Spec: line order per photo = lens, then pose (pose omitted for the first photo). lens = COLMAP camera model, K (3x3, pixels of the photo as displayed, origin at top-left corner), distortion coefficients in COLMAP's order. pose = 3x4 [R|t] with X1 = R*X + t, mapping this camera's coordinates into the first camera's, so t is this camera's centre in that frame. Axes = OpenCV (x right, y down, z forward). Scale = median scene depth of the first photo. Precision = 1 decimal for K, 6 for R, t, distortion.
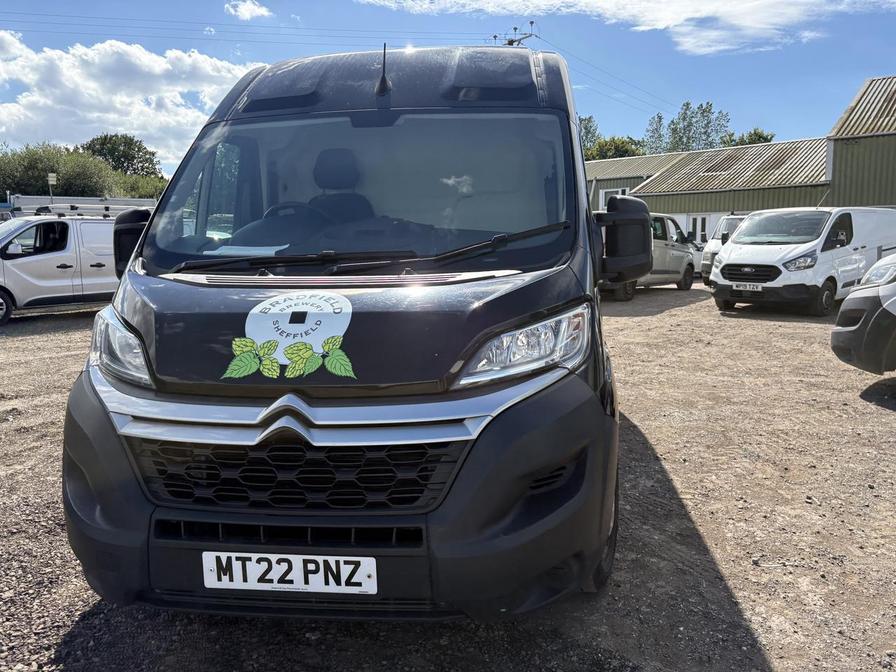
lens RADIAL K [[695.2, 0, 446.4], [0, 695.2, 279.5], [0, 0, 1]] dist [0.069536, -0.074437]
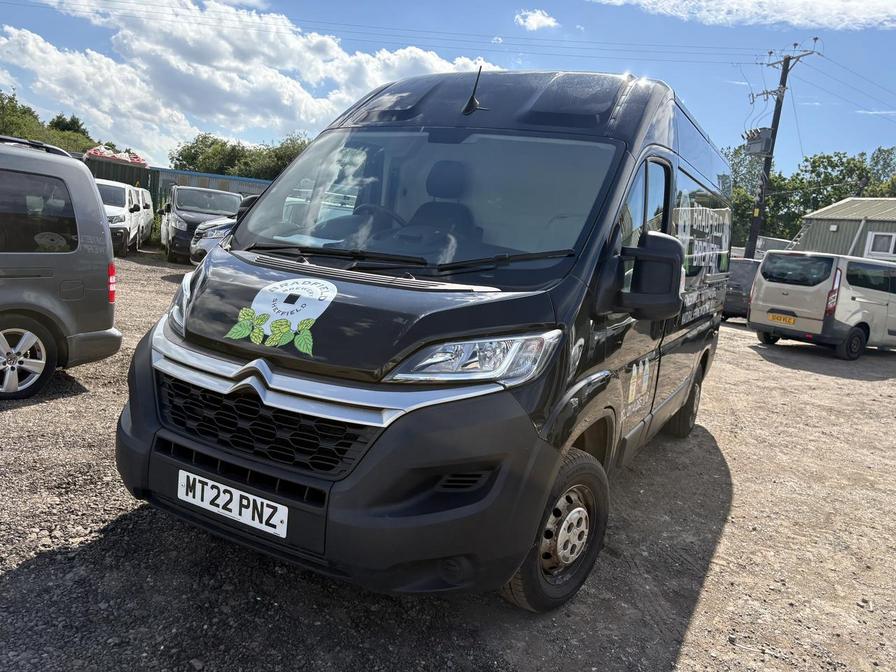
lens RADIAL K [[695.2, 0, 446.4], [0, 695.2, 279.5], [0, 0, 1]] dist [0.069536, -0.074437]
pose [[0.928479, 0.143907, -0.342371, 0.466625], [-0.148290, 0.988852, 0.013491, -0.035539], [0.340496, 0.038244, 0.939468, -0.029152]]
